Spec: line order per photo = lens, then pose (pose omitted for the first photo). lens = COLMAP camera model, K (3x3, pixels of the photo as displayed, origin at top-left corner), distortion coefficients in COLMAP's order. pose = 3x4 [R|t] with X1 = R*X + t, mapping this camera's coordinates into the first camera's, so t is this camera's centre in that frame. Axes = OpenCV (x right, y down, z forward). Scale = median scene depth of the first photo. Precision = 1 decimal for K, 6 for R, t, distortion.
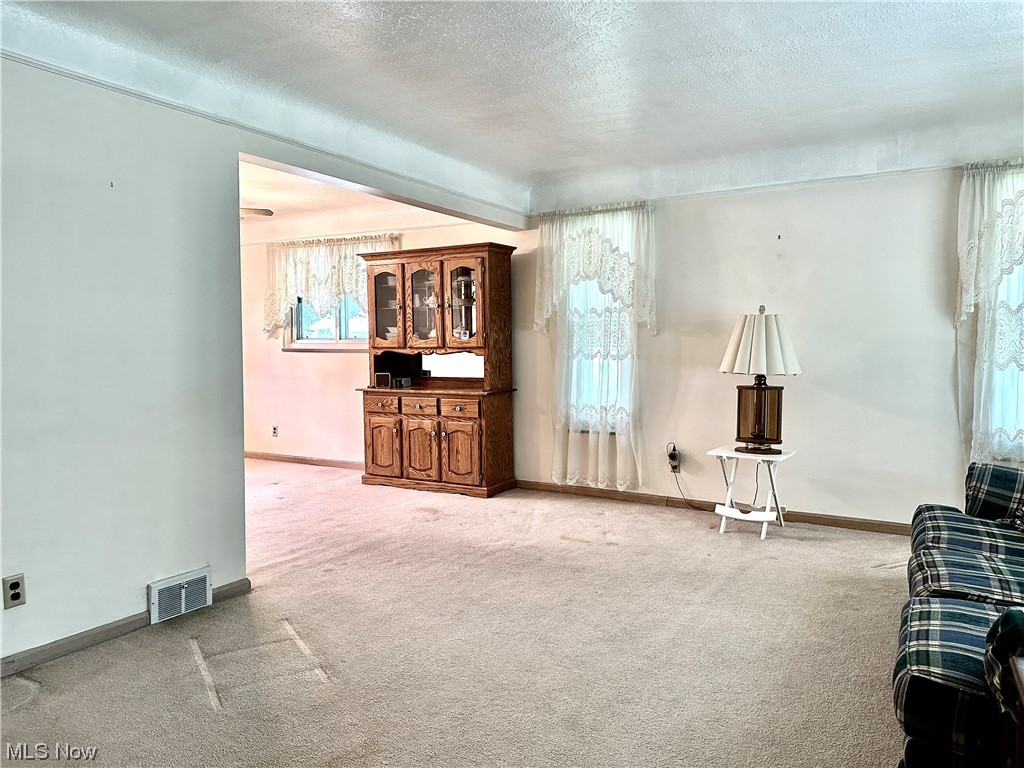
lens RADIAL K [[724.7, 0, 515.4], [0, 724.7, 379.1], [0, 0, 1]] dist [0.104302, -0.137772]
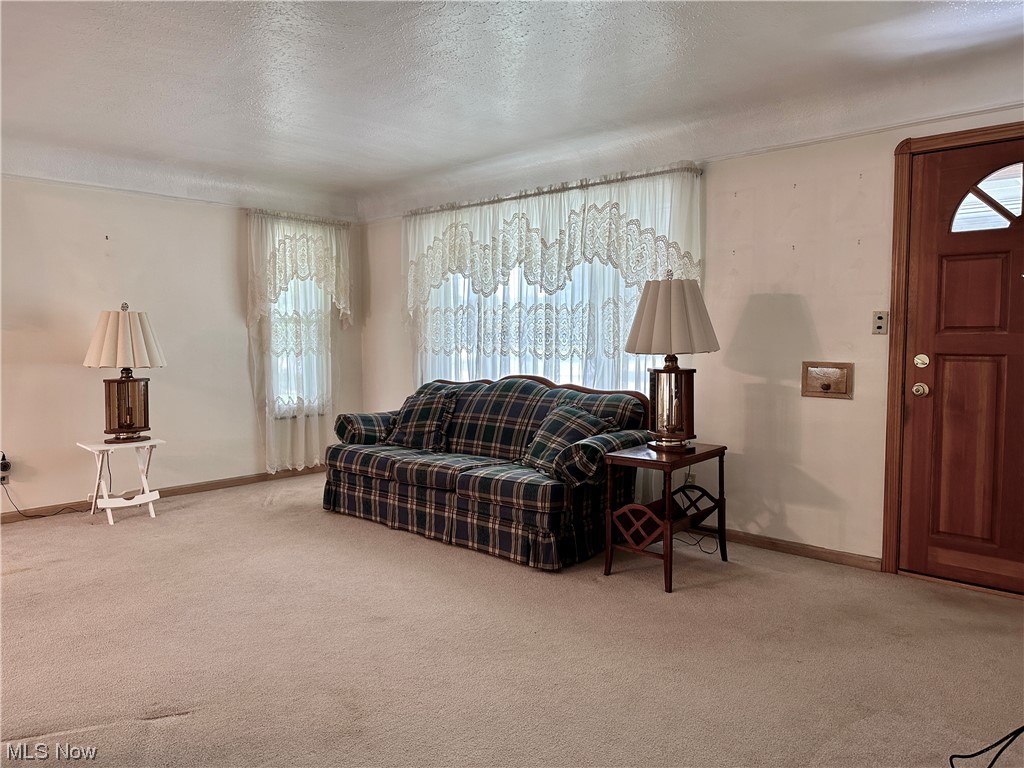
lens RADIAL K [[724.7, 0, 515.4], [0, 724.7, 379.1], [0, 0, 1]] dist [0.104302, -0.137772]
pose [[0.206742, -0.058923, 0.976620, -0.597204], [0.047007, 0.997630, 0.050239, -0.017477], [-0.977266, 0.035522, 0.209022, 0.227602]]
